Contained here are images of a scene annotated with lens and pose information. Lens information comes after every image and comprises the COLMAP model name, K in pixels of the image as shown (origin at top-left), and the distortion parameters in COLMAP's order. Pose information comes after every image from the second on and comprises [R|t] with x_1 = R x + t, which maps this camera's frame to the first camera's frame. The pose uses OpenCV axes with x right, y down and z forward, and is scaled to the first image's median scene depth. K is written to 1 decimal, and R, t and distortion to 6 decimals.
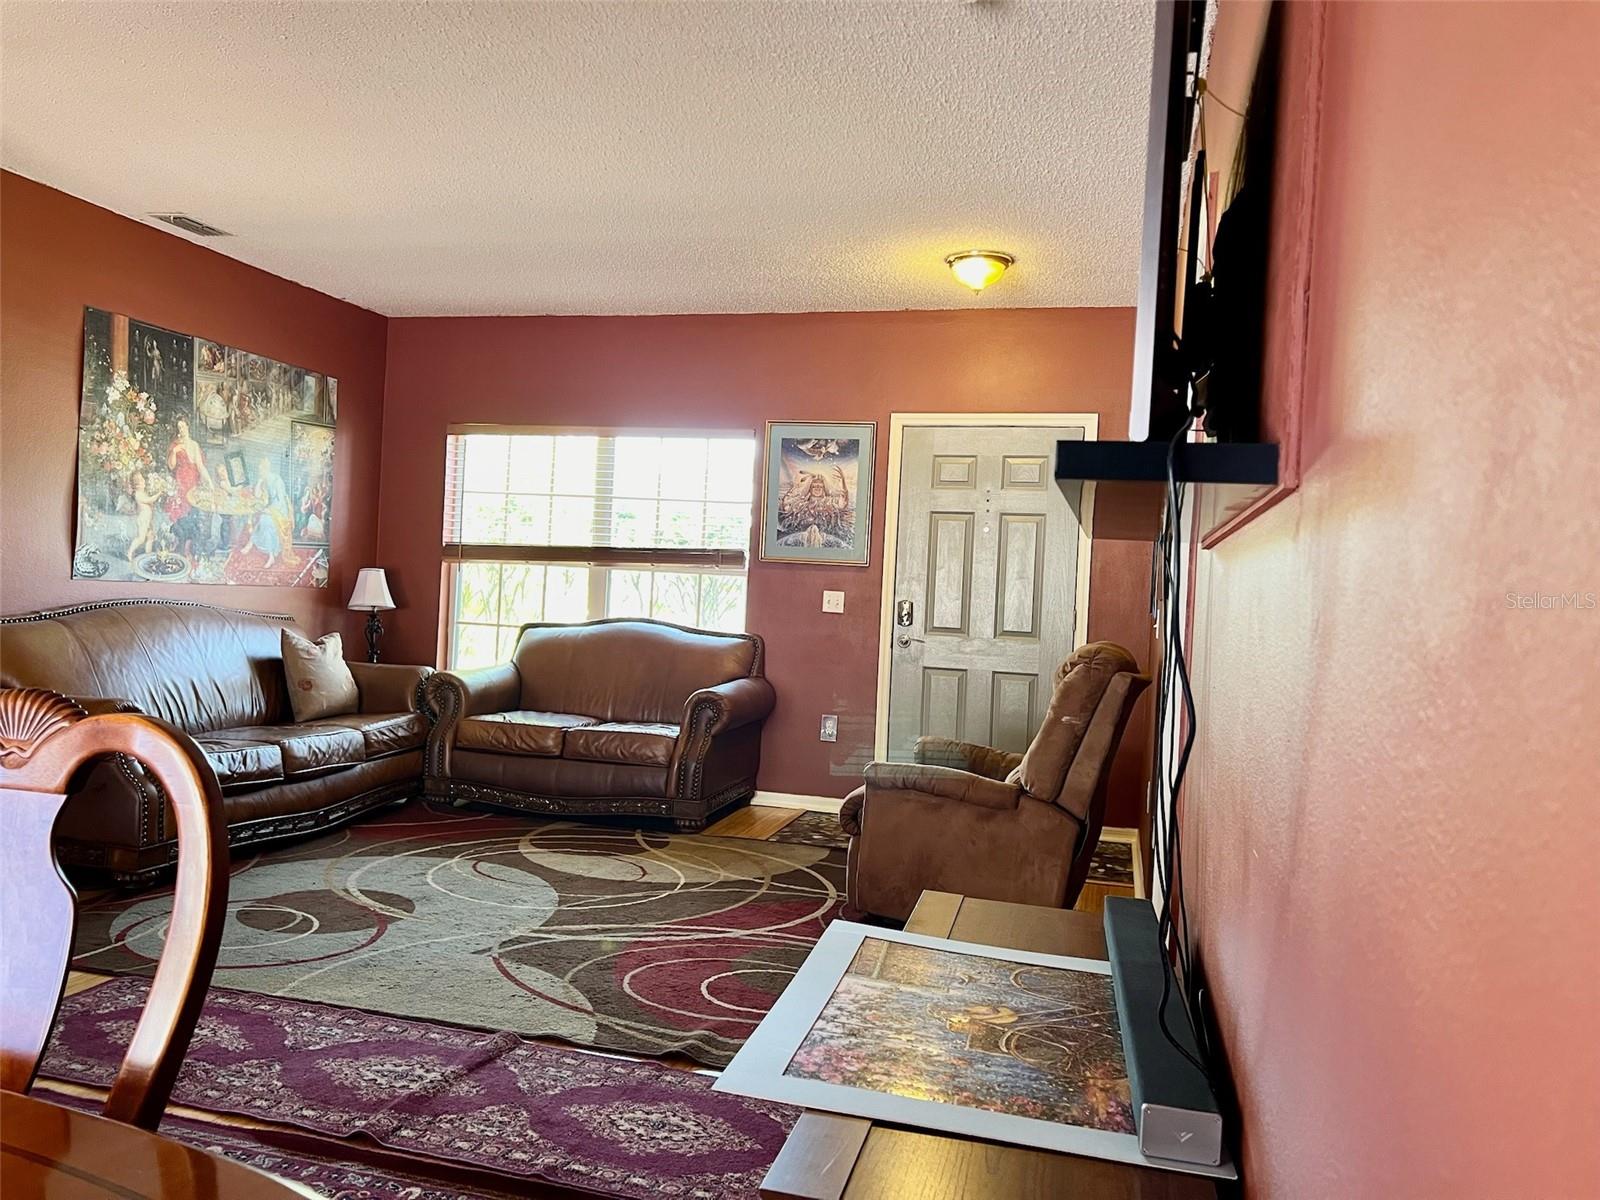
lens RADIAL K [[1185.0, 0, 797.0], [0, 1185.0, 608.4], [0, 0, 1]] dist [0.035190, -0.012118]
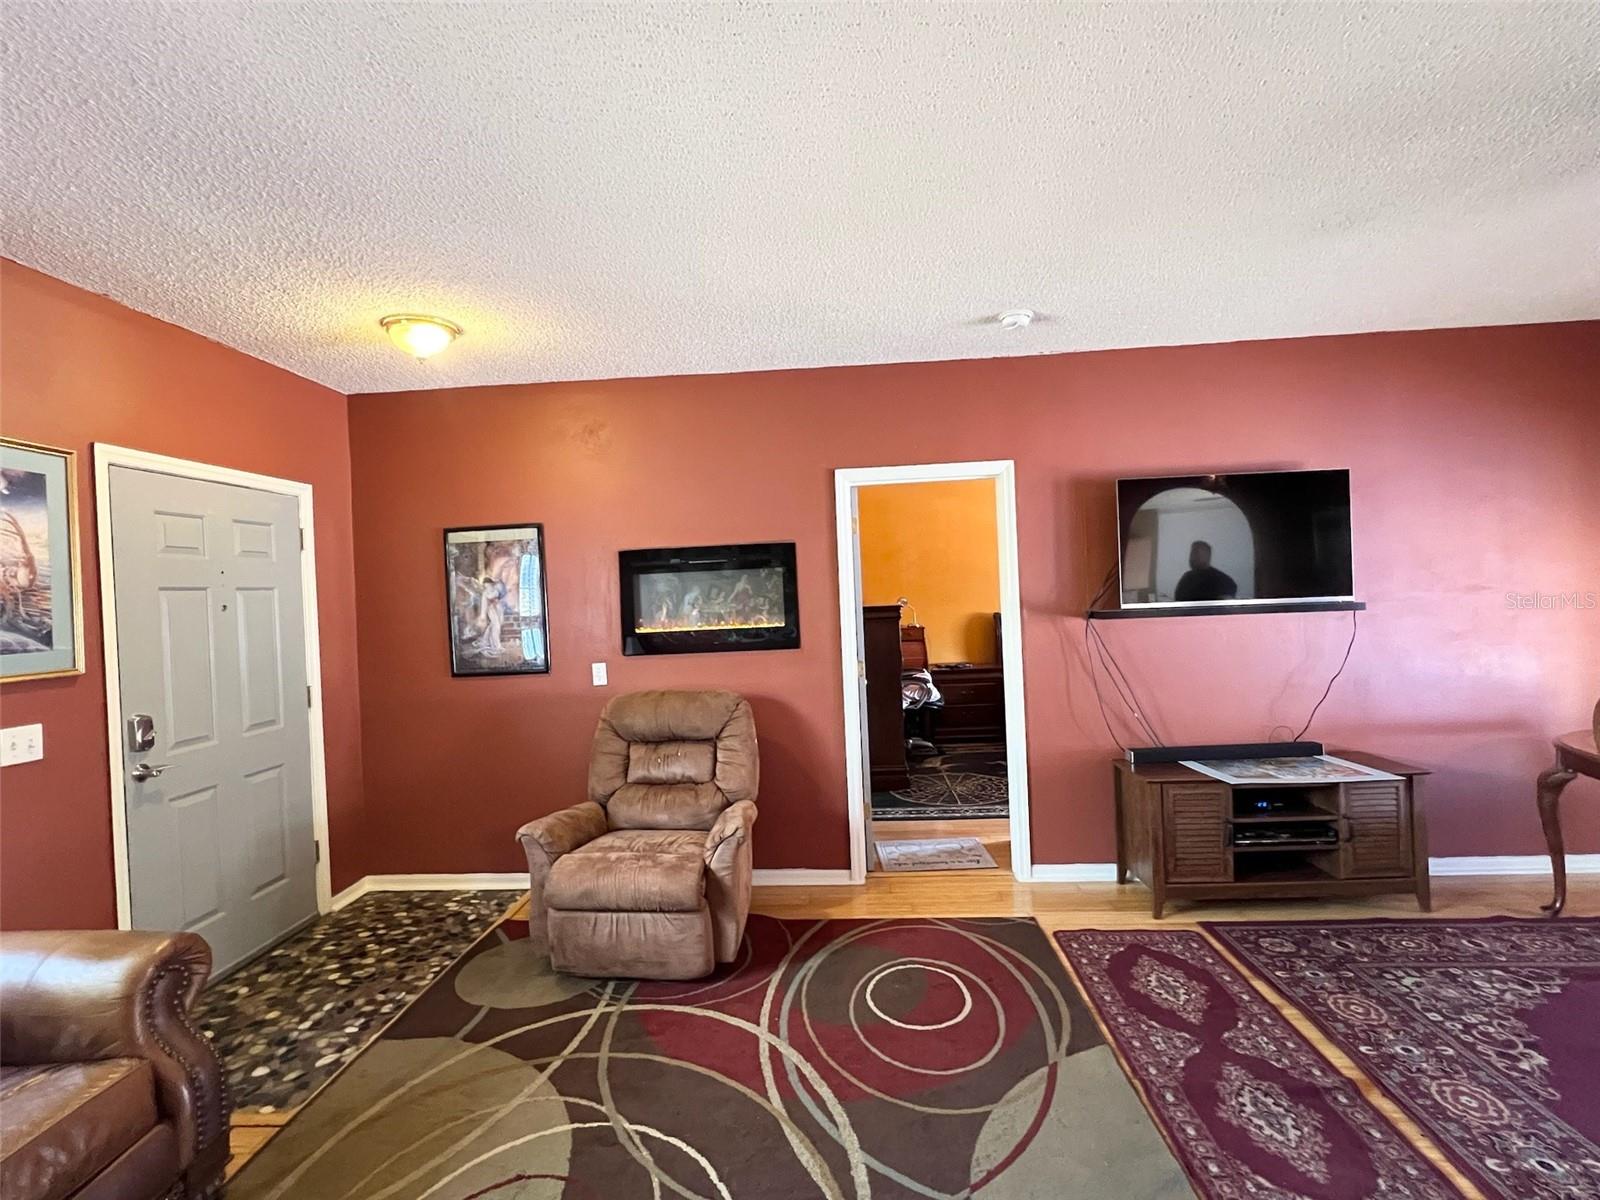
lens RADIAL K [[735.8, 0, 802.6], [0, 735.8, 584.9], [0, 0, 1]] dist [-0.002007, 0.000922]
pose [[-0.221270, -0.027468, 0.974826, -0.640452], [0.051840, 0.997859, 0.039884, -0.124235], [-0.973834, 0.059360, -0.219372, 1.097544]]
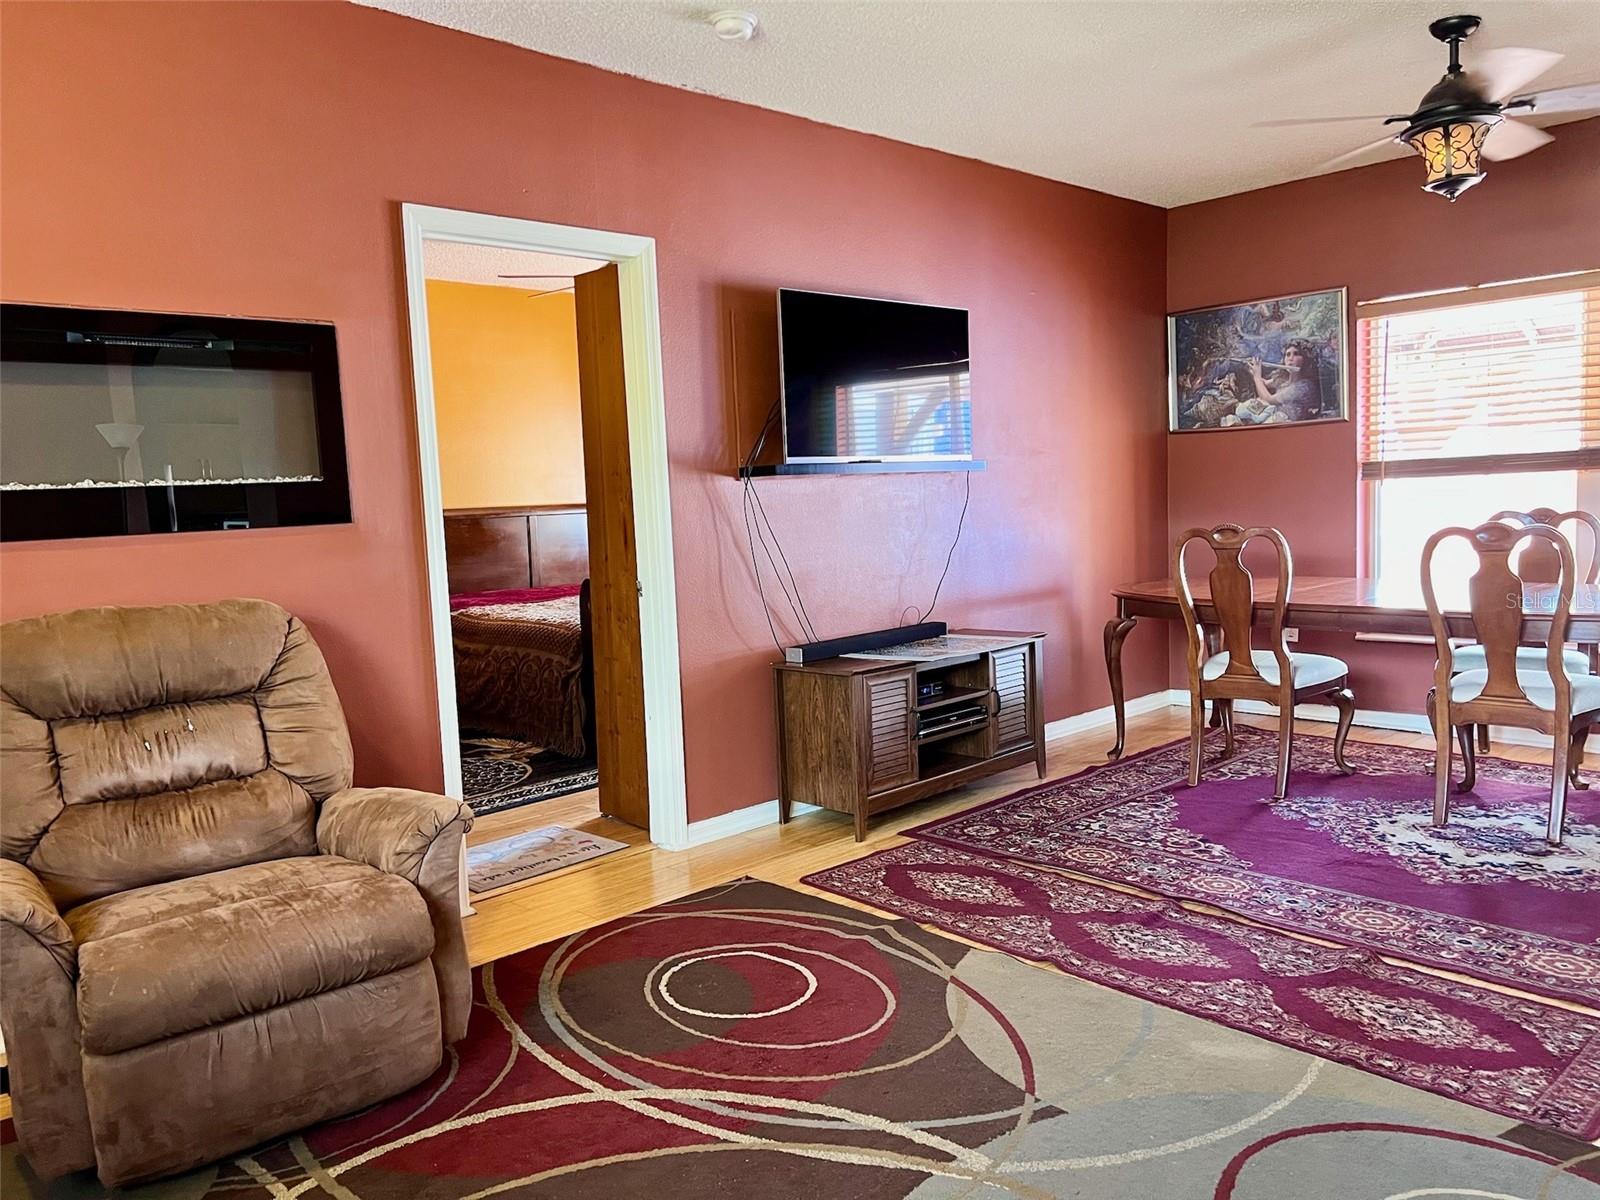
lens RADIAL K [[1185.0, 0, 853.5], [0, 1185.0, 574.3], [0, 0, 1]] dist [0.035190, -0.012118]
pose [[-0.869441, -0.053081, 0.491177, -0.439775], [0.008871, 0.992374, 0.122947, -0.068383], [-0.493957, 0.111252, -0.862340, 1.460528]]
